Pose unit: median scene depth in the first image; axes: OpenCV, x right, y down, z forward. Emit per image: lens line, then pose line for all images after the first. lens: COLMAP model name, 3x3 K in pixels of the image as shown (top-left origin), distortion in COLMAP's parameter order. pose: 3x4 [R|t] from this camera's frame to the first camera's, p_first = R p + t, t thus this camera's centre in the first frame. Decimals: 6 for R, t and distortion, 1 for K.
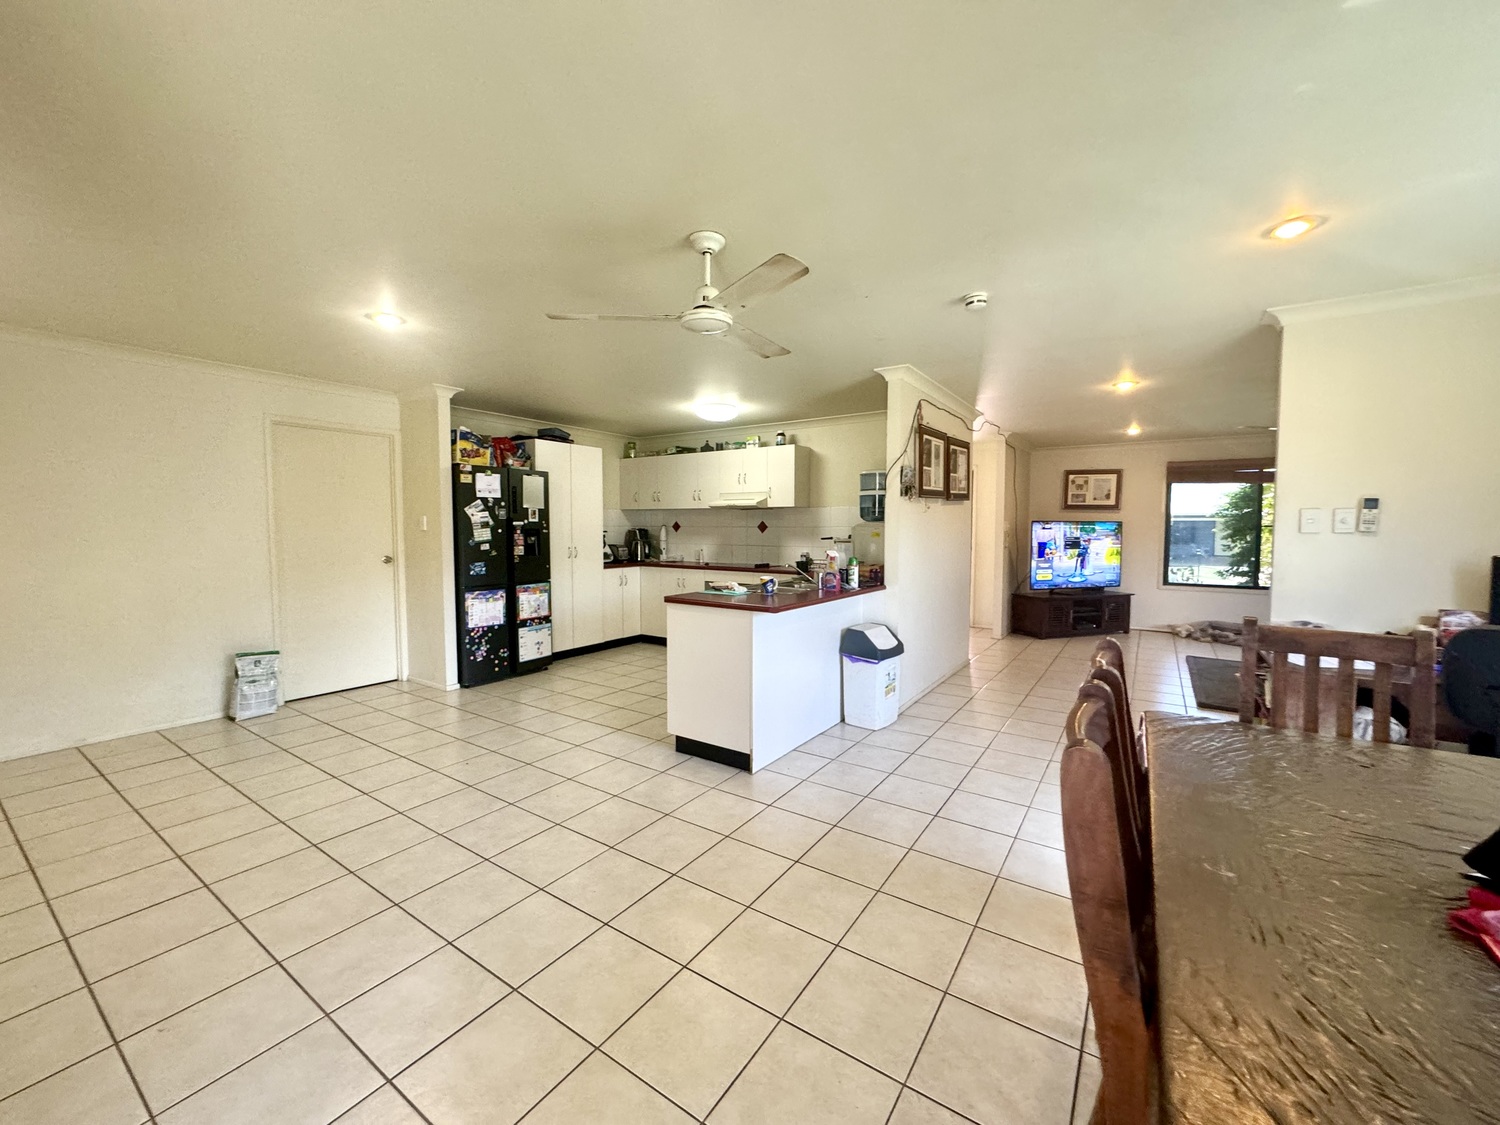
lens RADIAL K [[608.8, 0, 764.1], [0, 608.8, 562.4], [0, 0, 1]] dist [-0.004192, 0.002928]
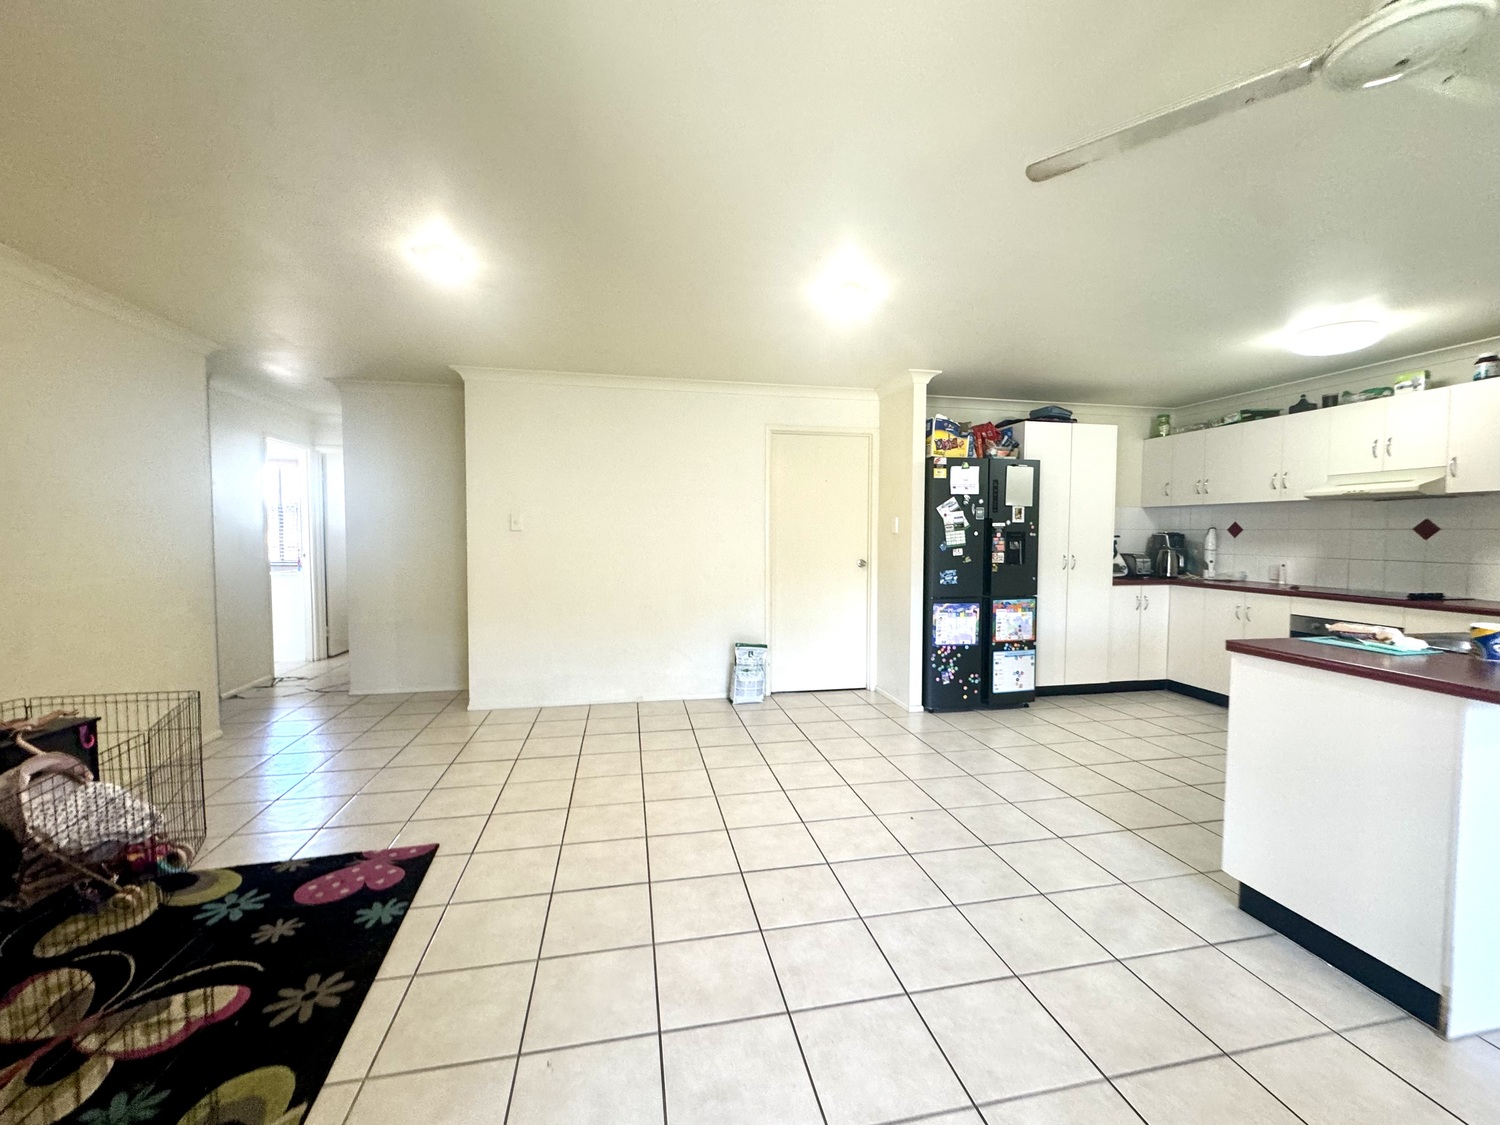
lens RADIAL K [[630.4, 0, 731.5], [0, 630.4, 562.4], [0, 0, 1]] dist [-0.006612, 0.001596]
pose [[0.694335, 0.032769, -0.718906, -0.042626], [-0.042802, 0.999075, 0.004201, -0.001294], [0.718378, 0.027854, 0.695095, 0.156060]]
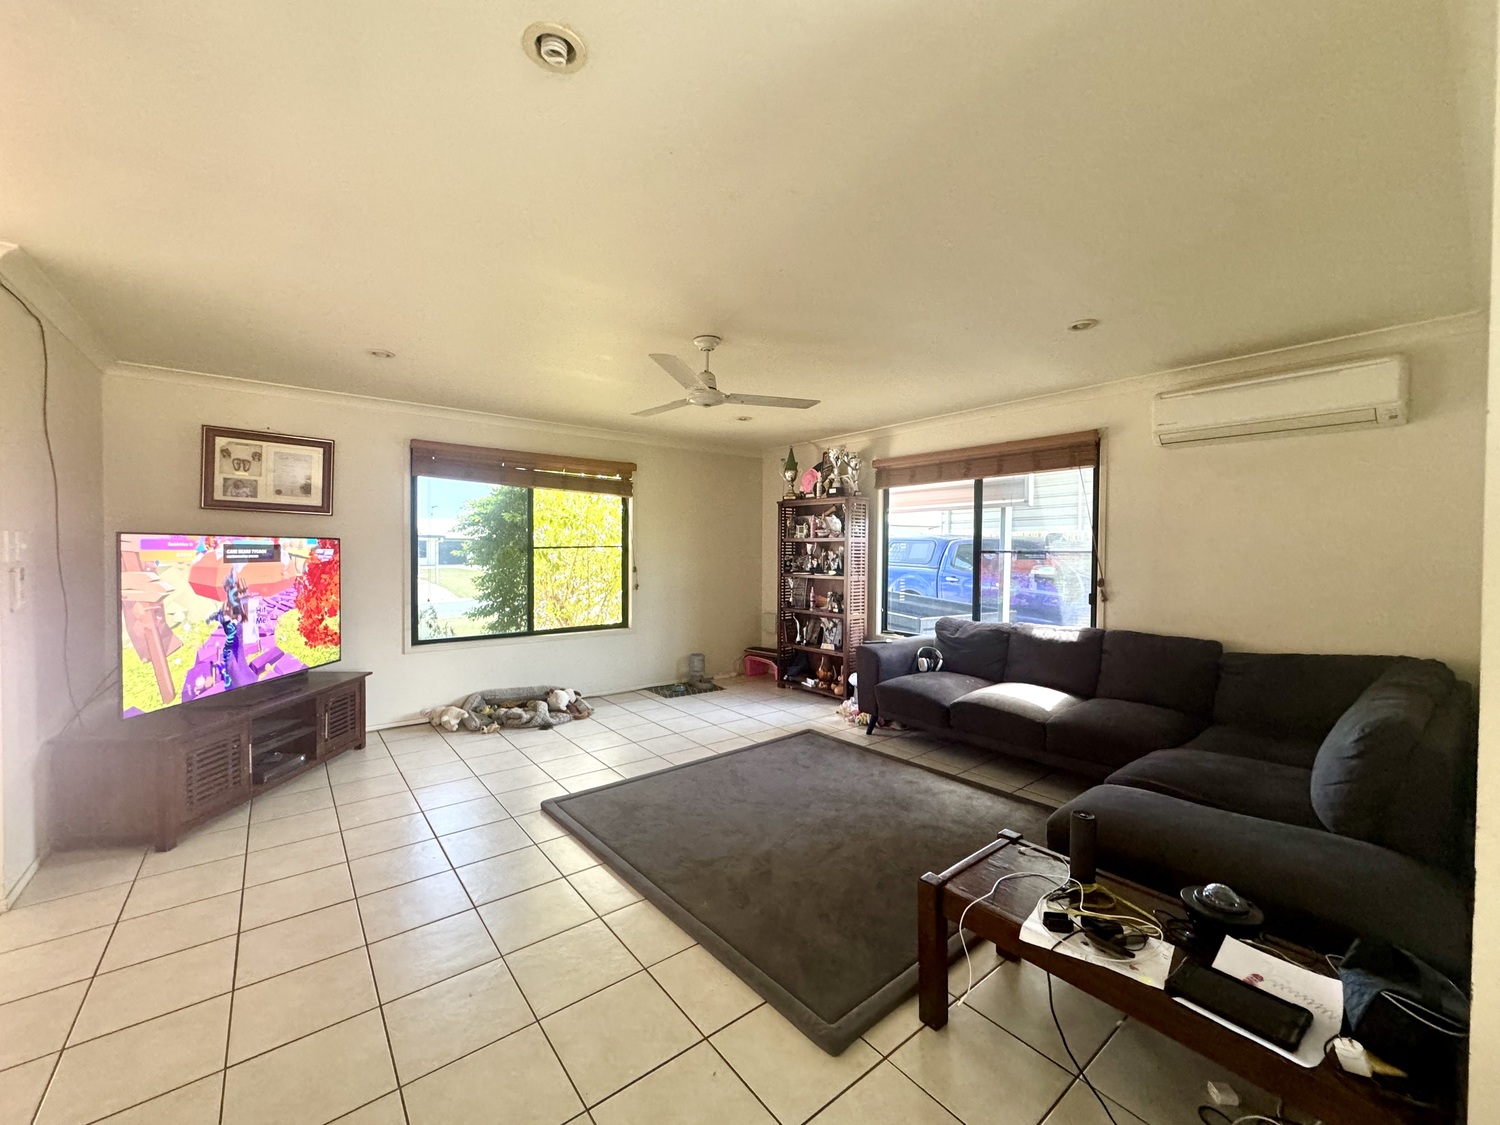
lens RADIAL K [[608.8, 0, 743.8], [0, 608.8, 559.6], [0, 0, 1]] dist [-0.004192, 0.002928]
pose [[0.346392, -0.016478, 0.937945, 0.339782], [0.050441, 0.998726, -0.001083, -0.047659], [-0.936733, 0.047686, 0.346782, 0.774283]]
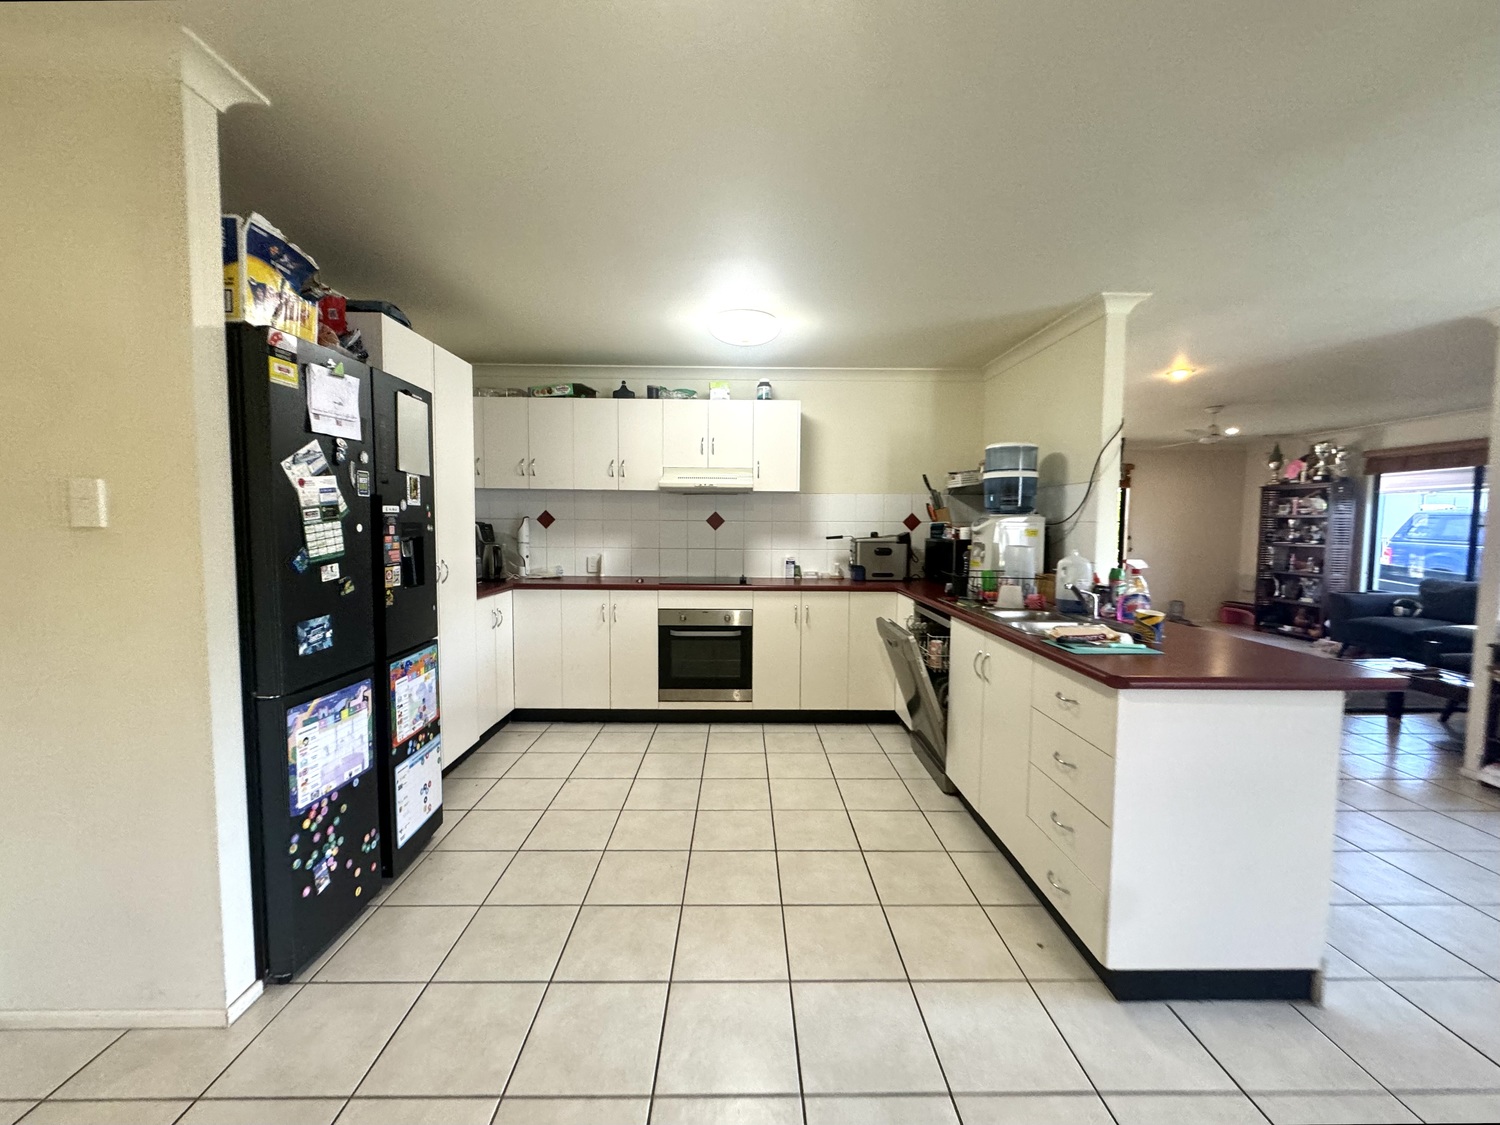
lens RADIAL K [[608.8, 0, 770.6], [0, 608.8, 560.0], [0, 0, 1]] dist [-0.004192, 0.002928]
pose [[0.821303, -0.031950, 0.569597, -0.451713], [0.028411, 0.999482, 0.015098, -0.031394], [-0.569784, 0.003783, 0.821786, 0.555667]]
